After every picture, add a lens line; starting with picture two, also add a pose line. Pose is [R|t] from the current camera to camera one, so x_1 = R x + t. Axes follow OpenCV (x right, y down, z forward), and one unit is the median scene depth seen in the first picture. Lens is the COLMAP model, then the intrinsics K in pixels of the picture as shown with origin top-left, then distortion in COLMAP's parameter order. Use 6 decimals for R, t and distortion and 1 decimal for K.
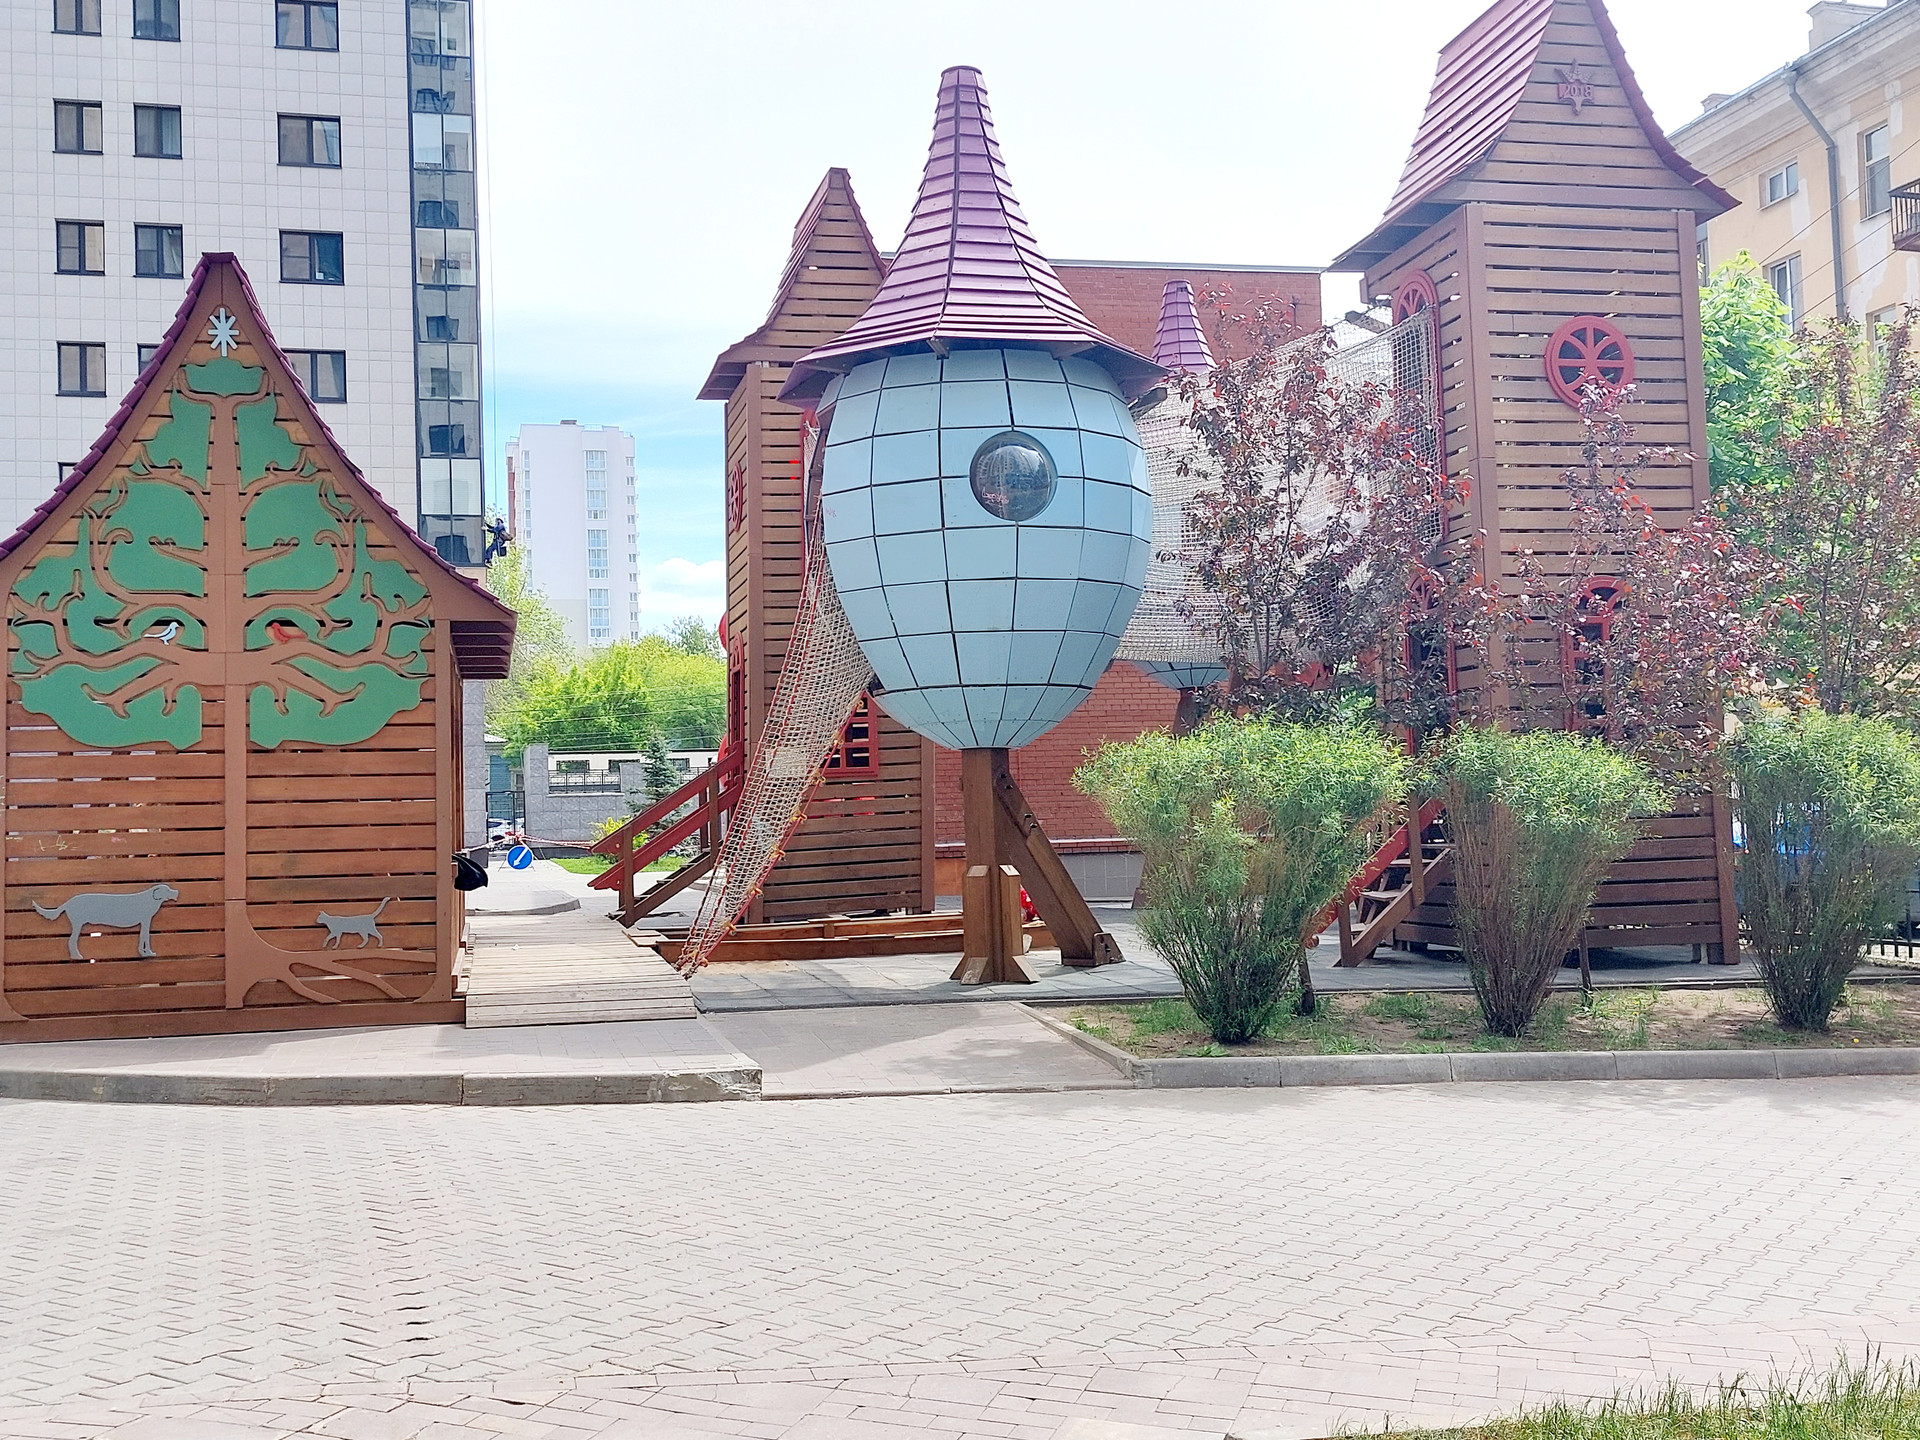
lens RADIAL K [[1975.6, 0, 946.4], [0, 1975.6, 710.3], [0, 0, 1]] dist [0.047168, 0.000000]
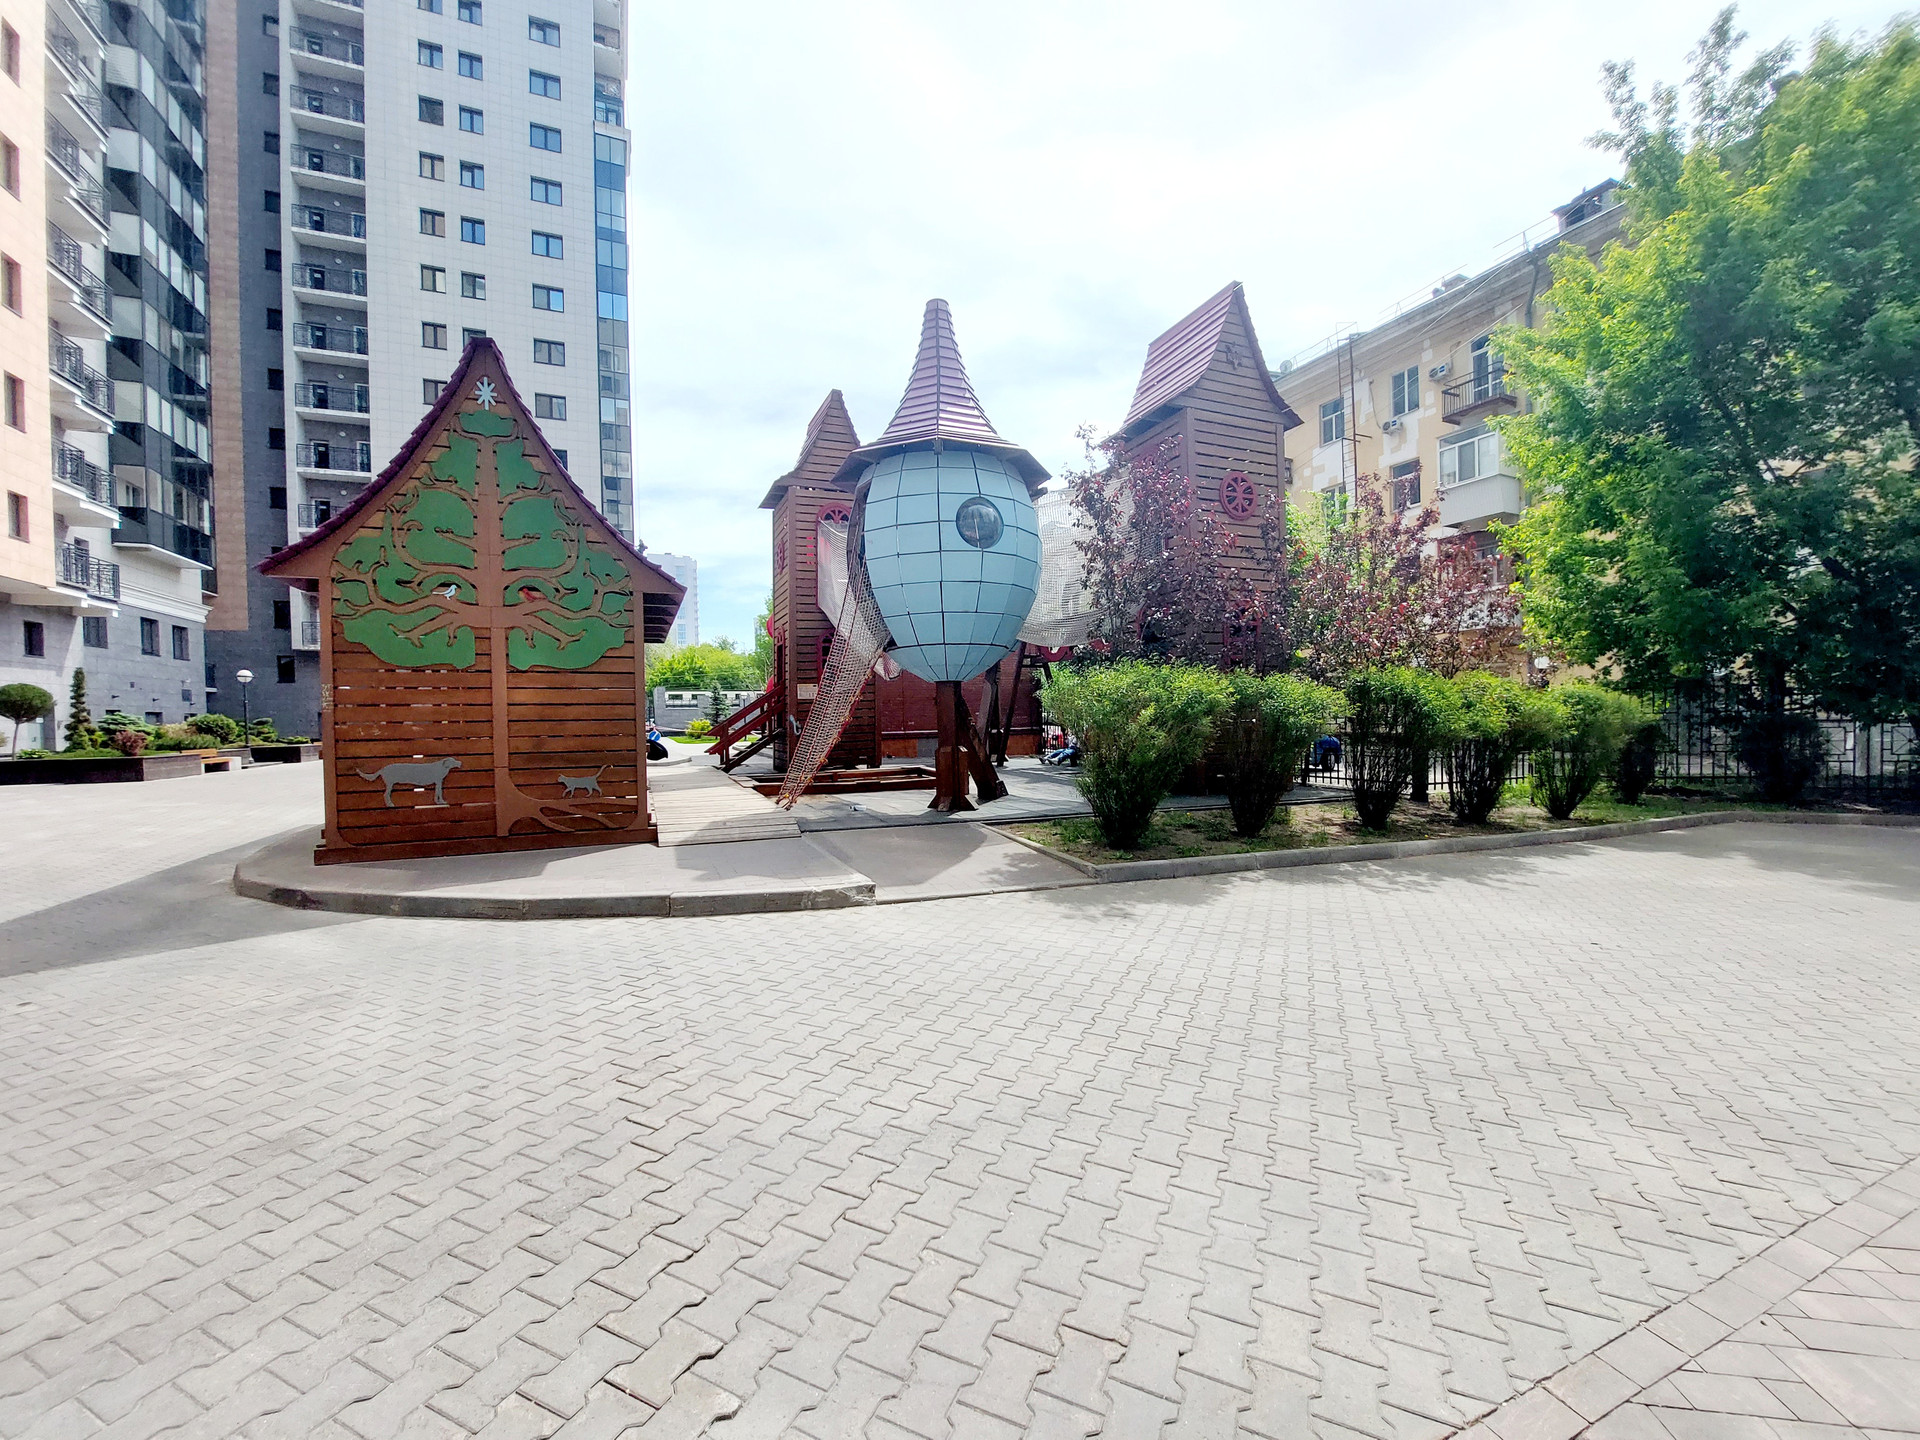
lens RADIAL K [[766.6, 0, 972.3], [0, 766.6, 734.8], [0, 0, 1]] dist [-0.024255, 0.001919]
pose [[0.981849, 0.003317, 0.189635, -0.101332], [-0.017075, 0.997333, 0.070961, 0.020083], [-0.188894, -0.072911, 0.979287, 0.325808]]
